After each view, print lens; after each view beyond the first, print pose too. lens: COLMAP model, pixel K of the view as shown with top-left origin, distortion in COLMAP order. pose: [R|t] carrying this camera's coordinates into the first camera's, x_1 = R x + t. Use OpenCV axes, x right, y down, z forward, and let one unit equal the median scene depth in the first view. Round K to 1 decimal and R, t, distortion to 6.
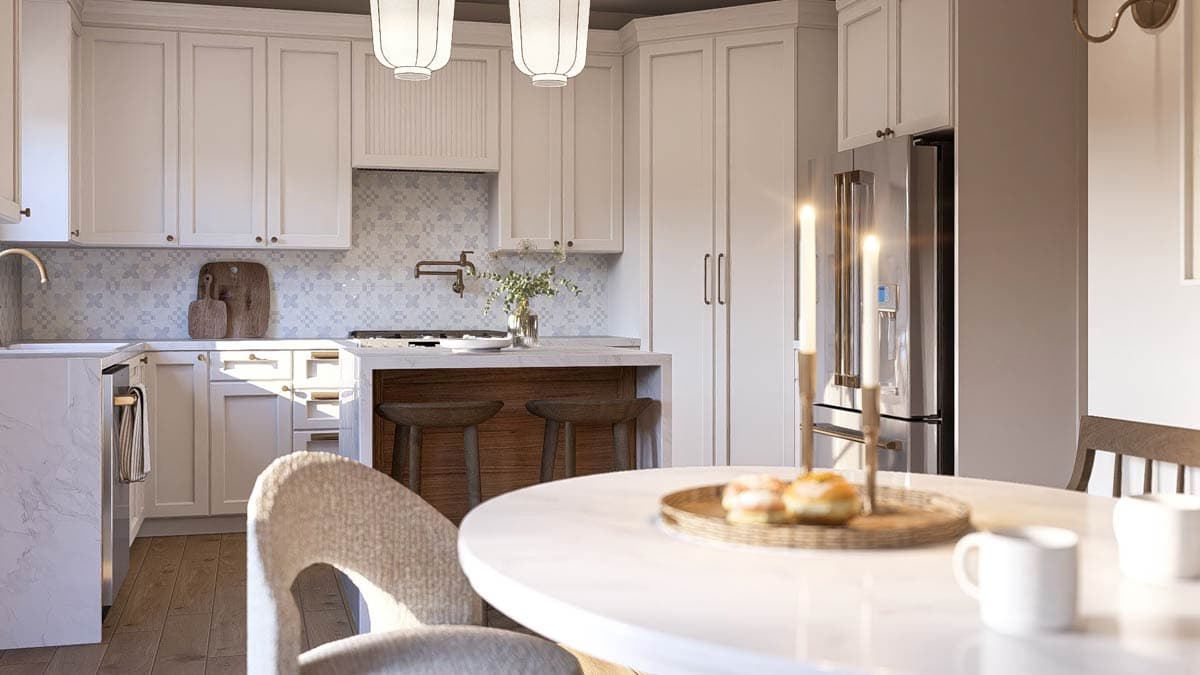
lens RADIAL K [[1254.3, 0, 599.0], [0, 1254.3, 302.2], [0, 0, 1]] dist [0.007009, 0.011124]
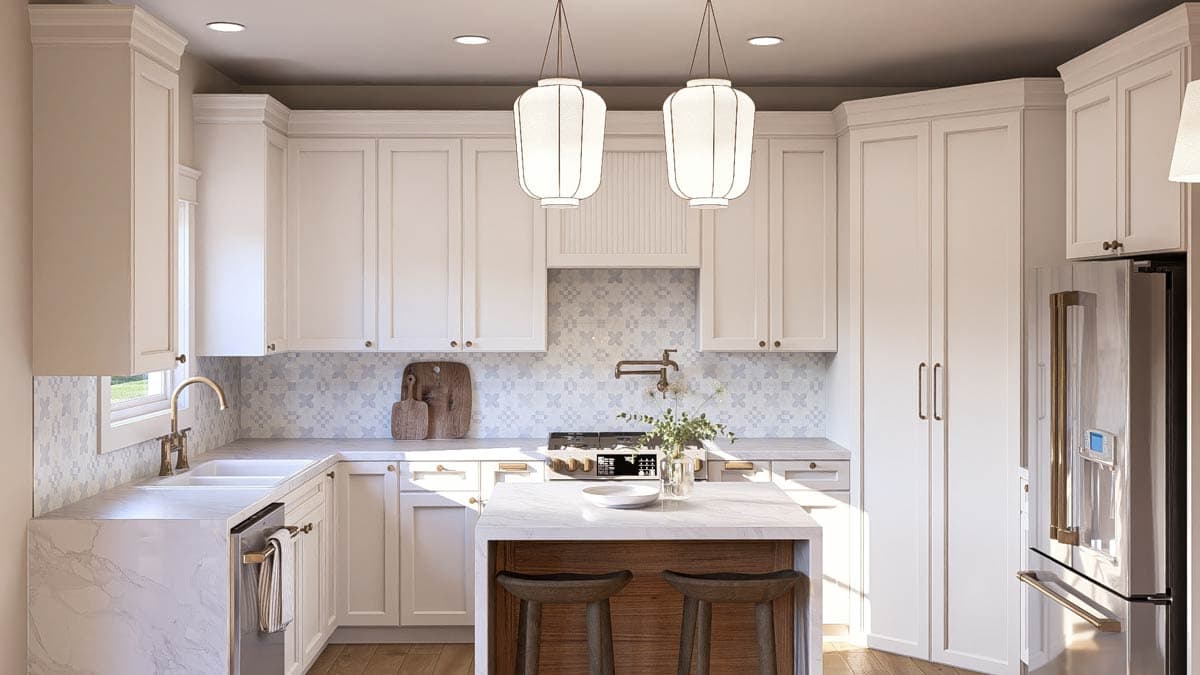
lens RADIAL K [[1254.3, 0, 599.0], [0, 1254.3, 302.2], [0, 0, 1]] dist [0.007009, 0.011124]
pose [[0.966418, -0.000774, -0.256973, 0.093068], [0.000586, 1.000000, -0.000806, -0.081156], [0.256974, 0.000629, 0.966418, 0.071917]]
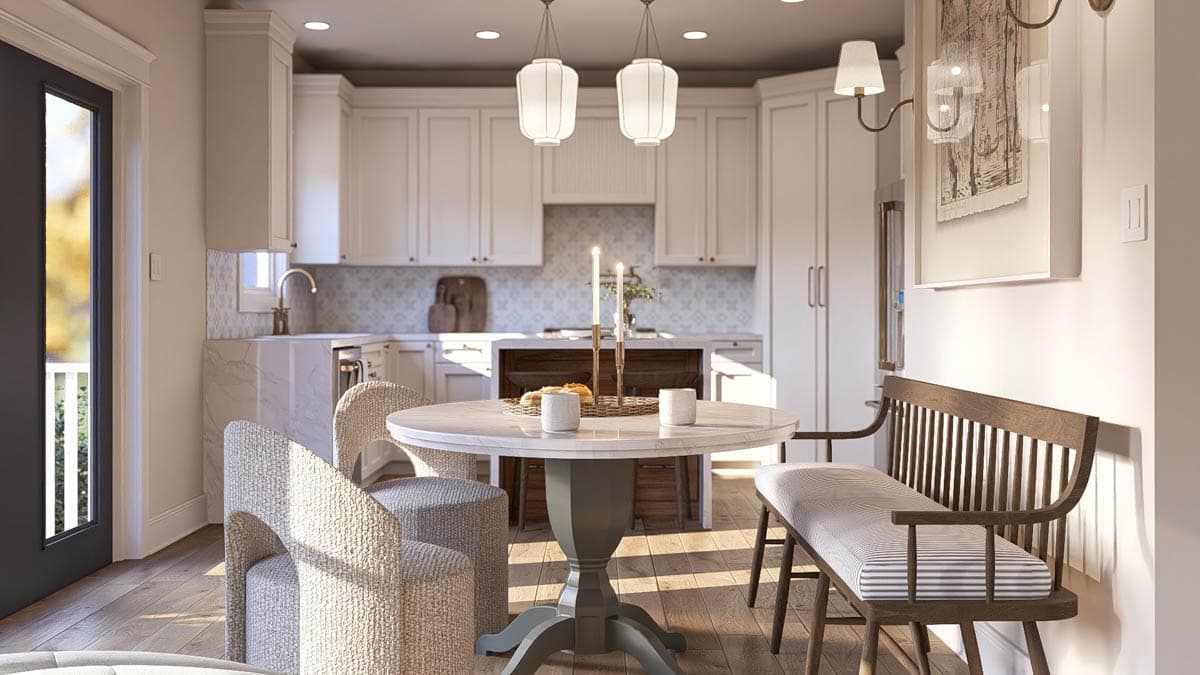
lens RADIAL K [[1254.3, 0, 599.0], [0, 1254.3, 302.2], [0, 0, 1]] dist [0.007009, 0.011124]
pose [[0.963931, -0.002709, -0.266137, 0.214215], [0.000636, 0.999969, -0.007876, 0.006659], [0.266150, 0.007423, 0.963903, -0.259767]]
